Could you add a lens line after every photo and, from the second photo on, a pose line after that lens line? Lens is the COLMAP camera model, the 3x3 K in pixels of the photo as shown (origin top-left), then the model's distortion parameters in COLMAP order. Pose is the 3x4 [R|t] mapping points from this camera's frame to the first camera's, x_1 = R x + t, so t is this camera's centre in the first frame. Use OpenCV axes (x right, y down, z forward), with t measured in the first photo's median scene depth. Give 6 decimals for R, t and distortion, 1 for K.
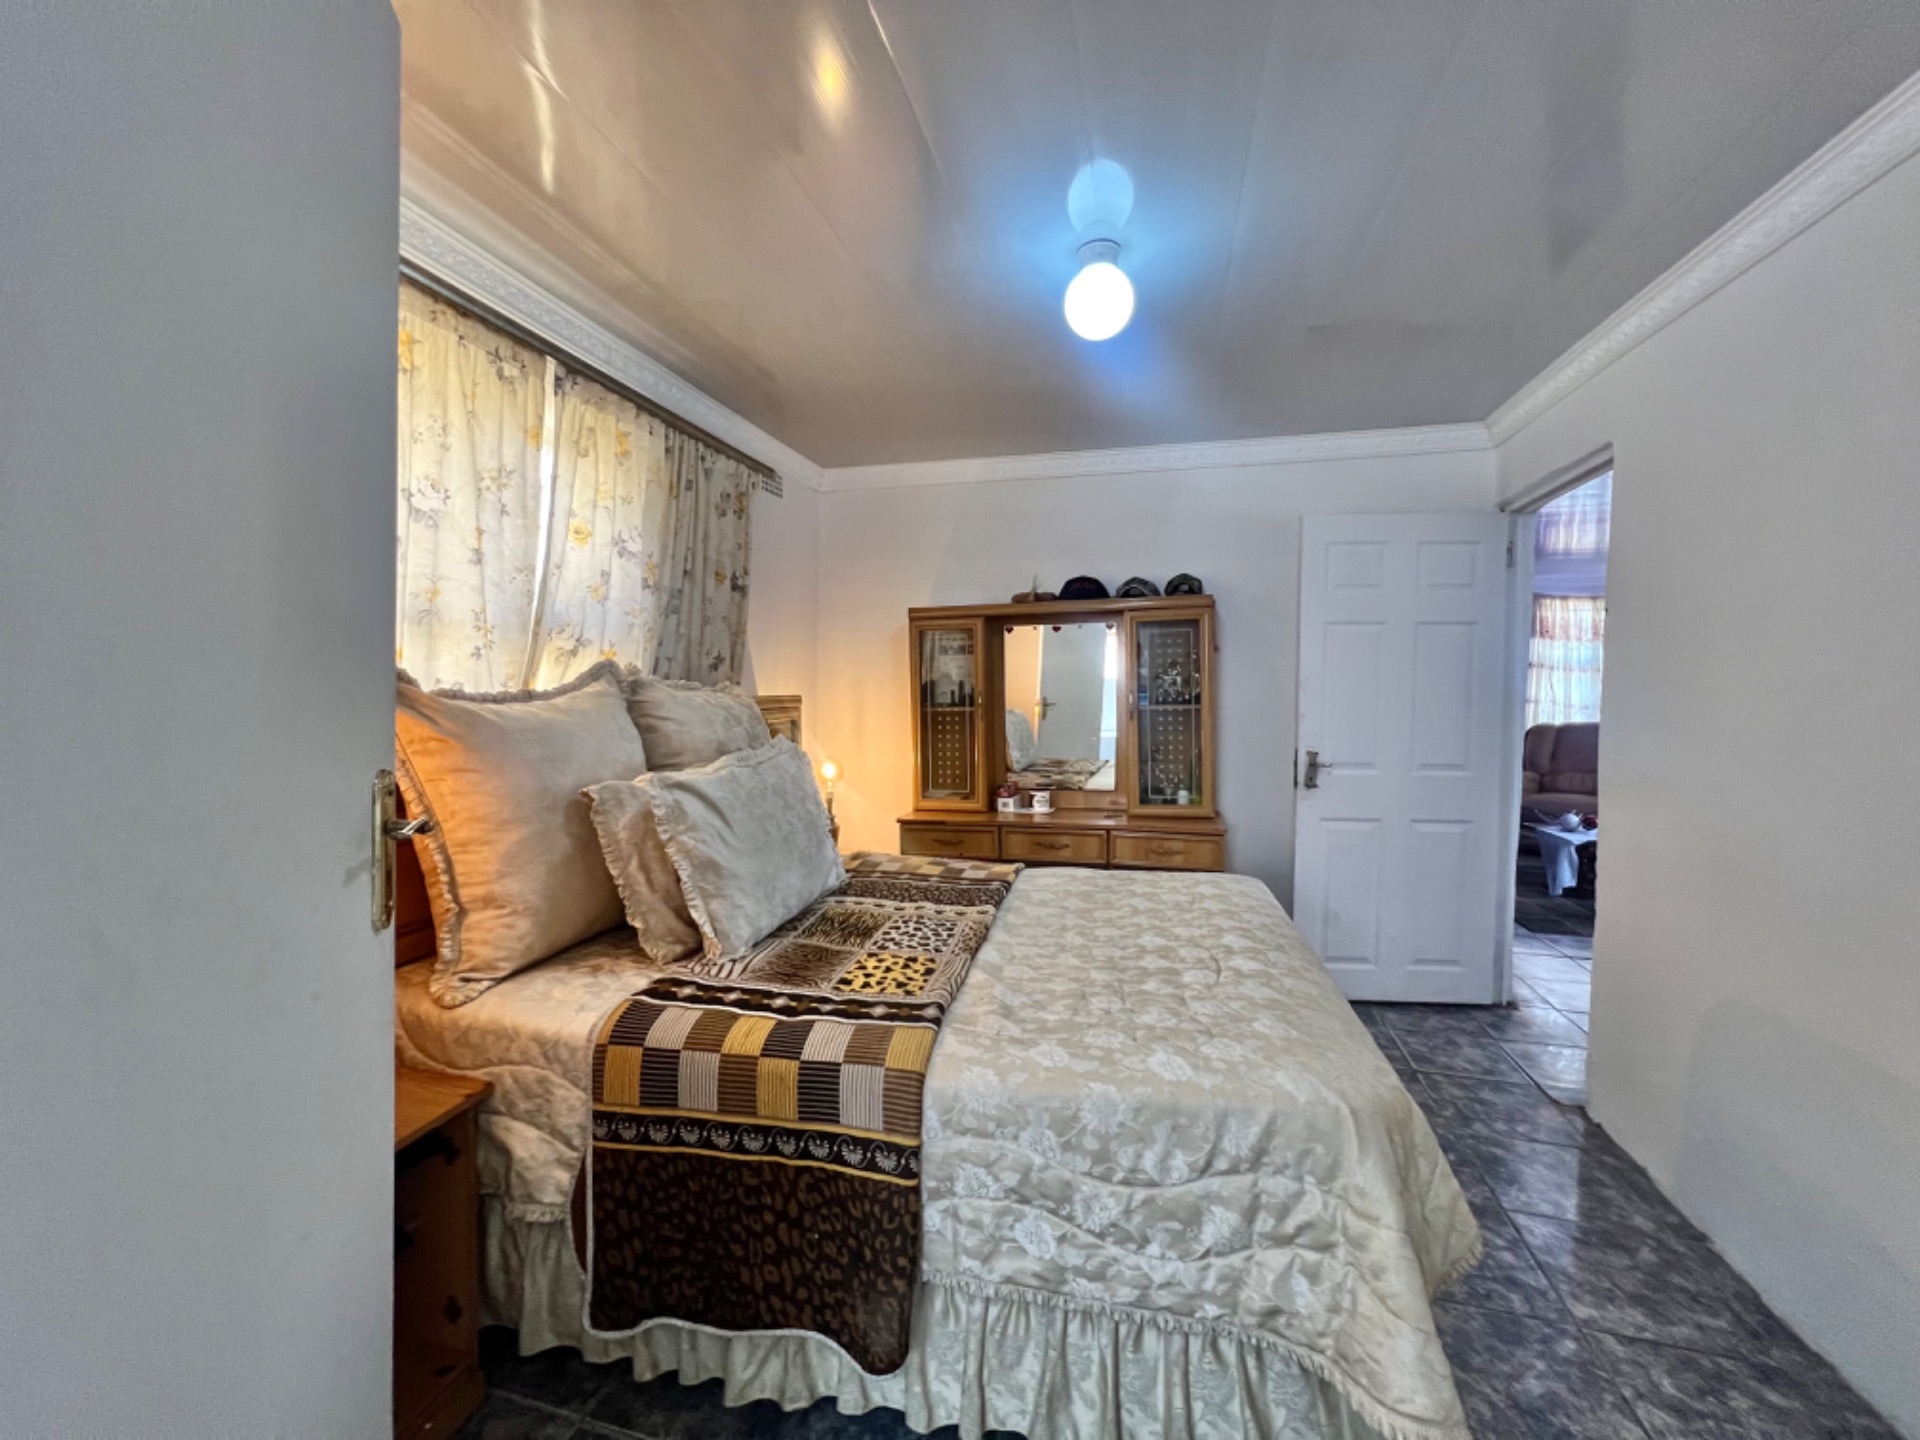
lens RADIAL K [[774.6, 0, 956.9], [0, 774.6, 710.4], [0, 0, 1]] dist [-0.000511, 0.001050]
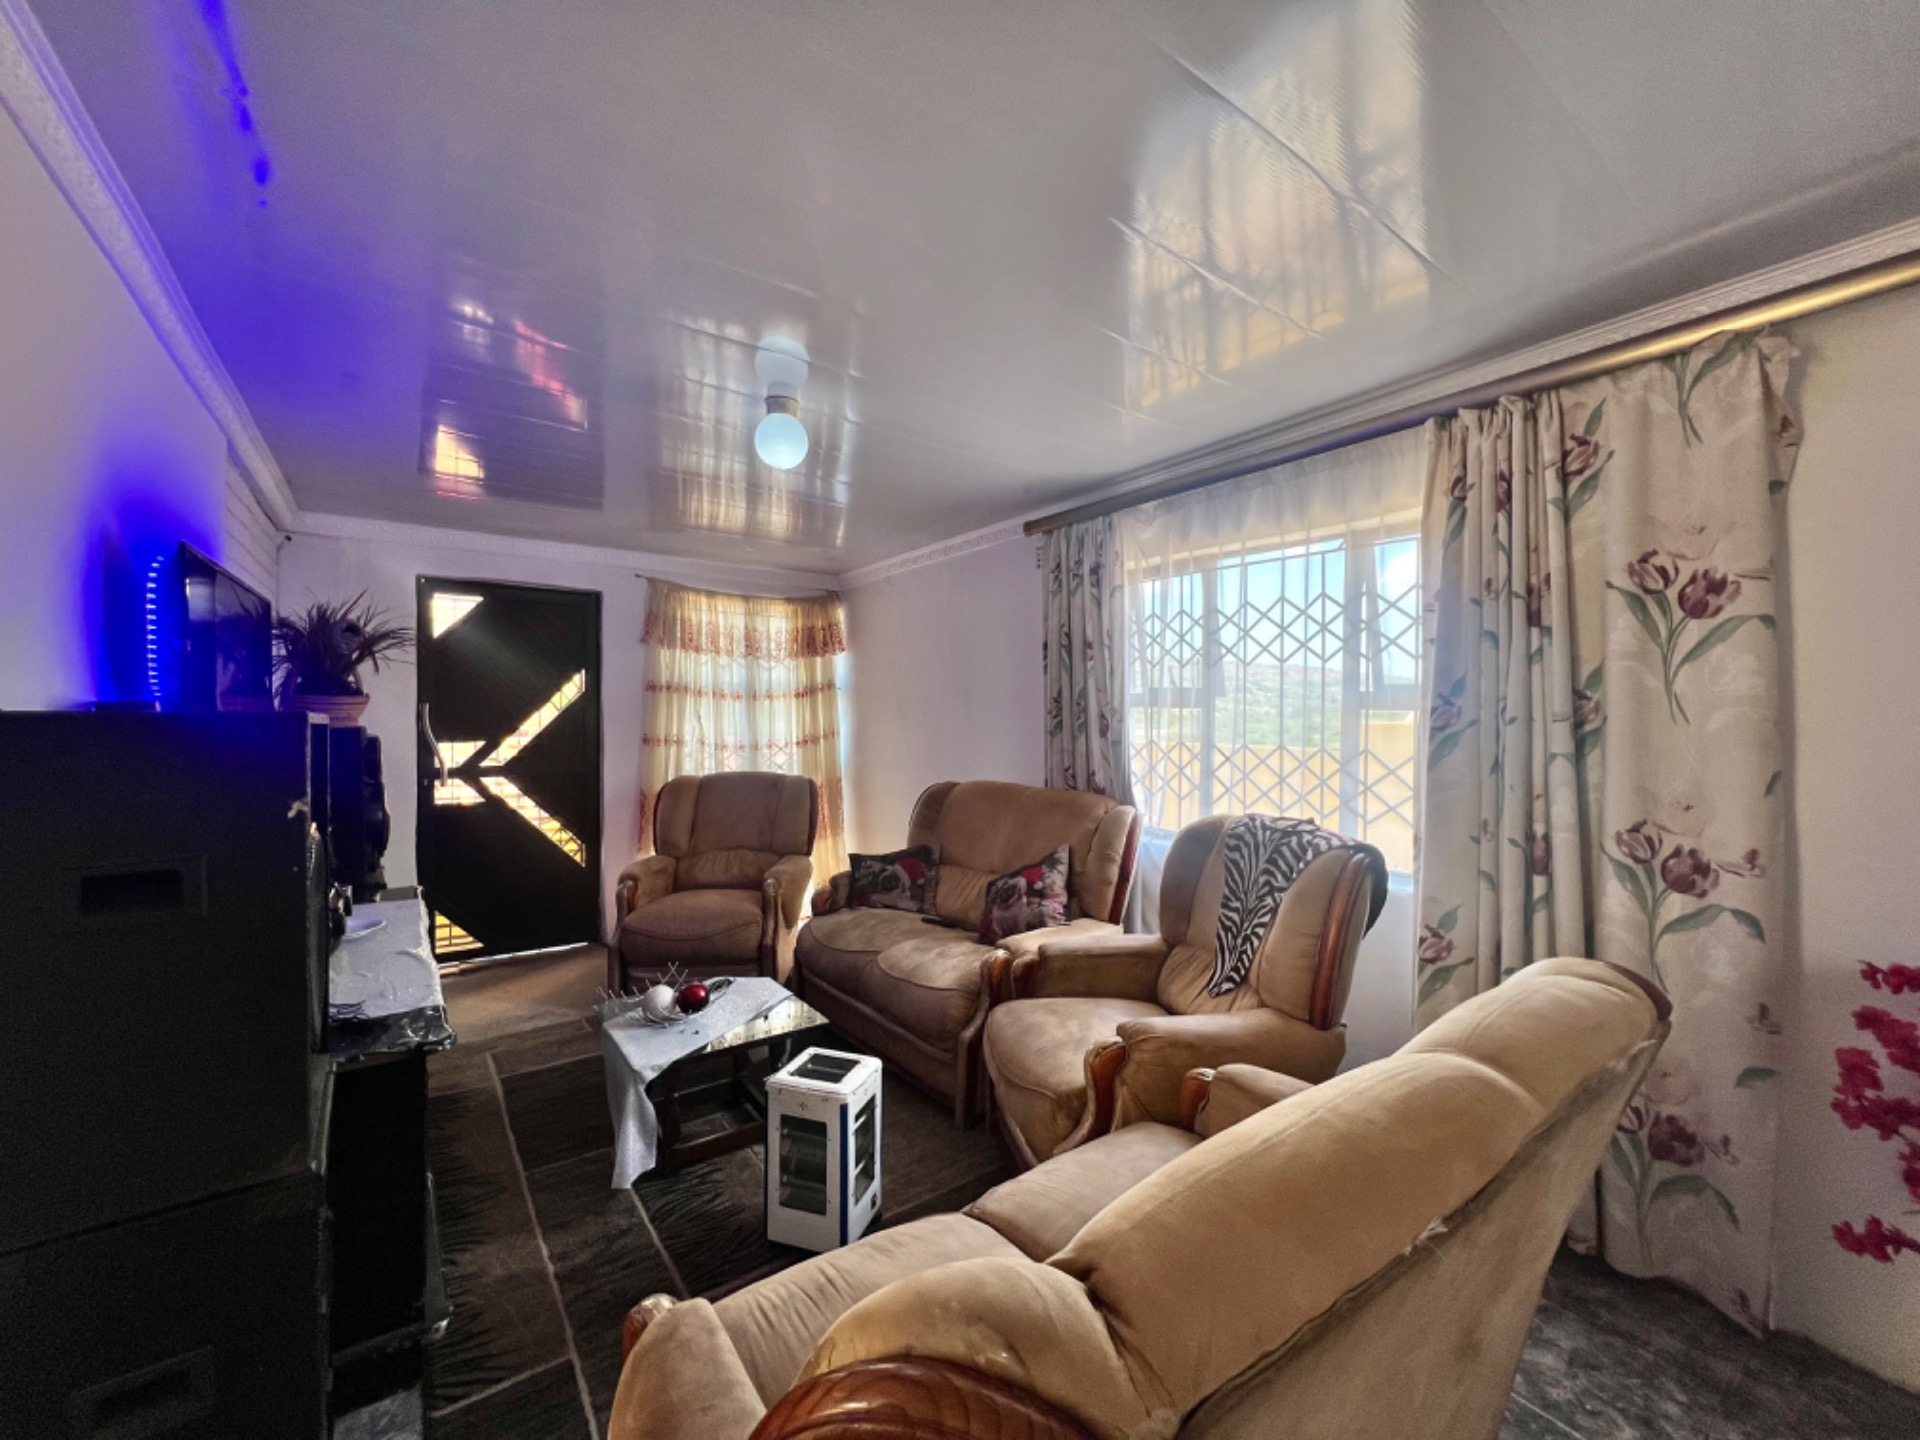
lens RADIAL K [[774.6, 0, 953.6], [0, 774.6, 719.2], [0, 0, 1]] dist [-0.000511, 0.001050]
pose [[0.638818, -0.008863, 0.769307, 0.384348], [0.033342, 0.999313, -0.016174, -0.012935], [-0.768635, 0.035982, 0.638675, 0.387924]]
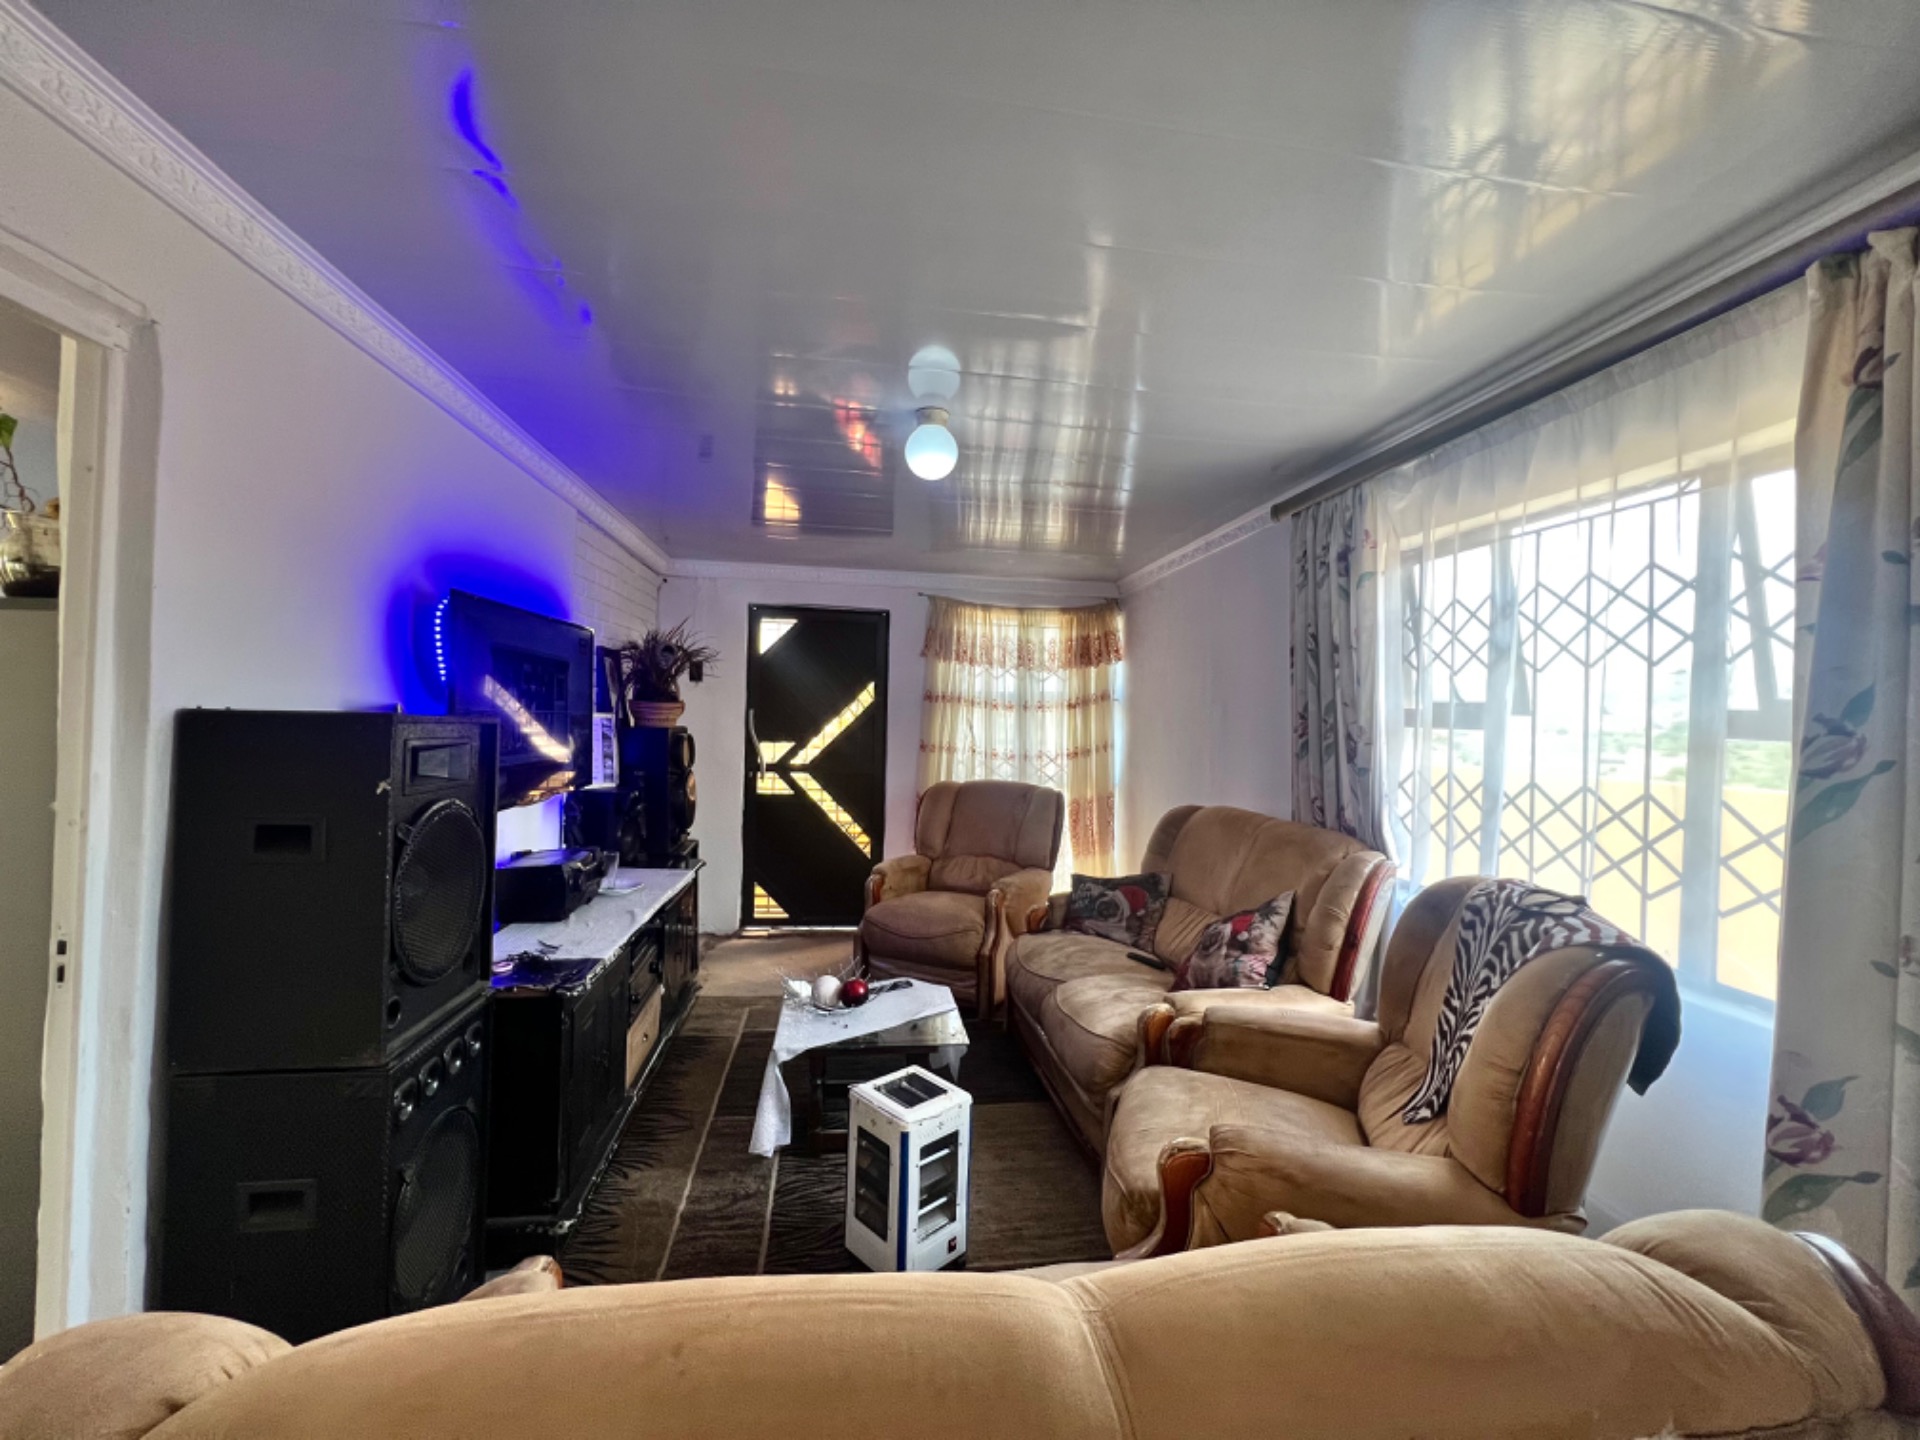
lens RADIAL K [[774.6, 0, 942.5], [0, 774.6, 718.9], [0, 0, 1]] dist [-0.000511, 0.001050]
pose [[0.925863, 0.018796, 0.377392, 0.474130], [-0.004770, 0.999264, -0.038064, -0.012768], [-0.377830, 0.033442, 0.925271, 0.347036]]
